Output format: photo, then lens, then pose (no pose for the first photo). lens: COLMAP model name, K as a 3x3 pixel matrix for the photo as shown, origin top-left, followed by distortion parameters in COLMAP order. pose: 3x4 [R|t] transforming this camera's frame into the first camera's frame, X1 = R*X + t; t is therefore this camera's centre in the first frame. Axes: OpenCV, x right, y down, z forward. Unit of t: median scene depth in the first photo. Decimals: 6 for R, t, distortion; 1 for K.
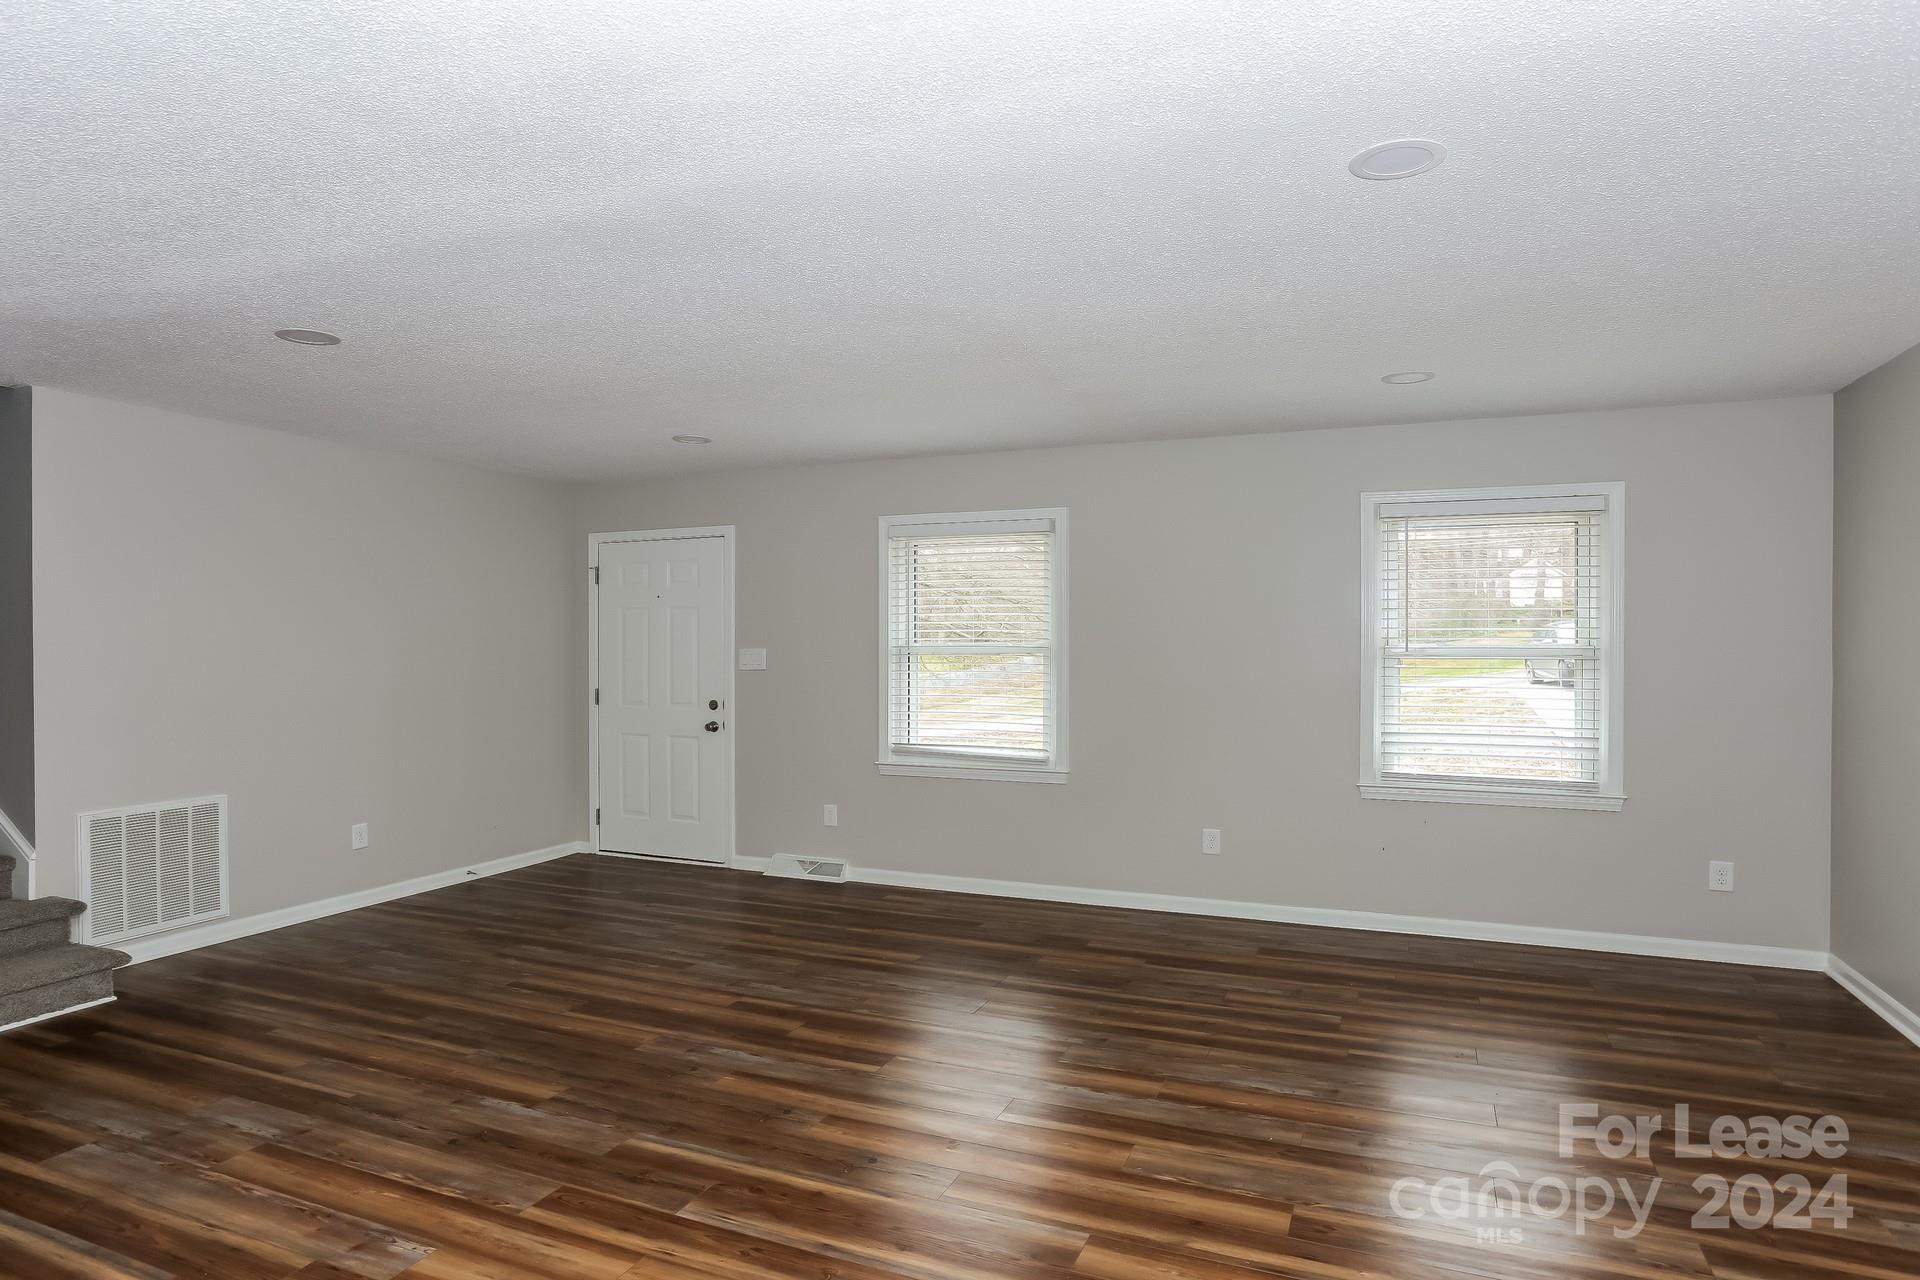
lens RADIAL K [[1021.5, 0, 965.2], [0, 1021.5, 643.2], [0, 0, 1]] dist [0.027835, 0.001558]
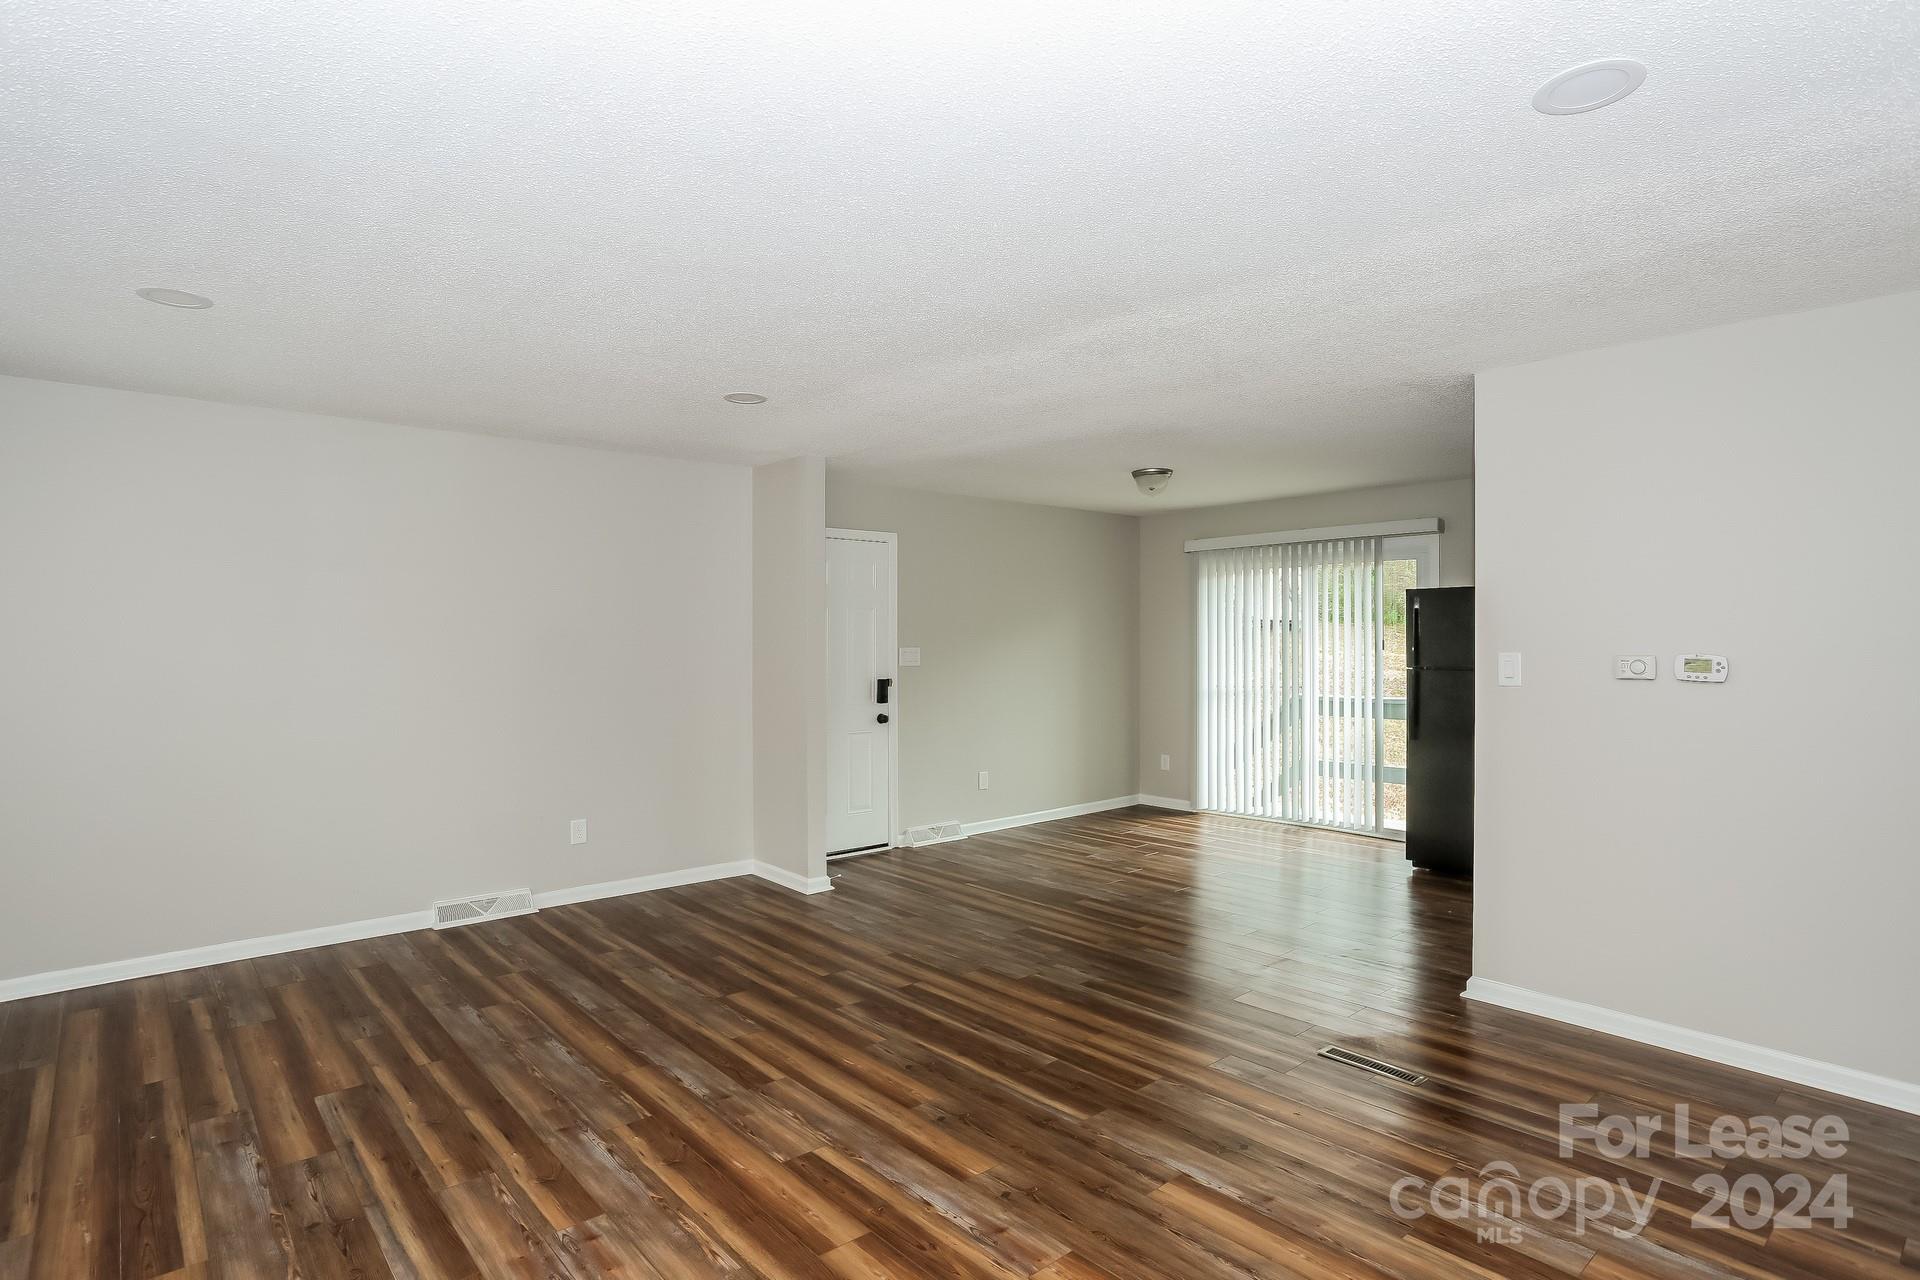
lens RADIAL K [[1021.5, 0, 958.9], [0, 1021.5, 644.7], [0, 0, 1]] dist [0.027835, 0.001558]
pose [[-0.893126, 0.006619, 0.449758, -0.653251], [0.005408, 0.999977, -0.003976, -0.023247], [-0.449775, -0.001119, -0.893141, 1.898003]]
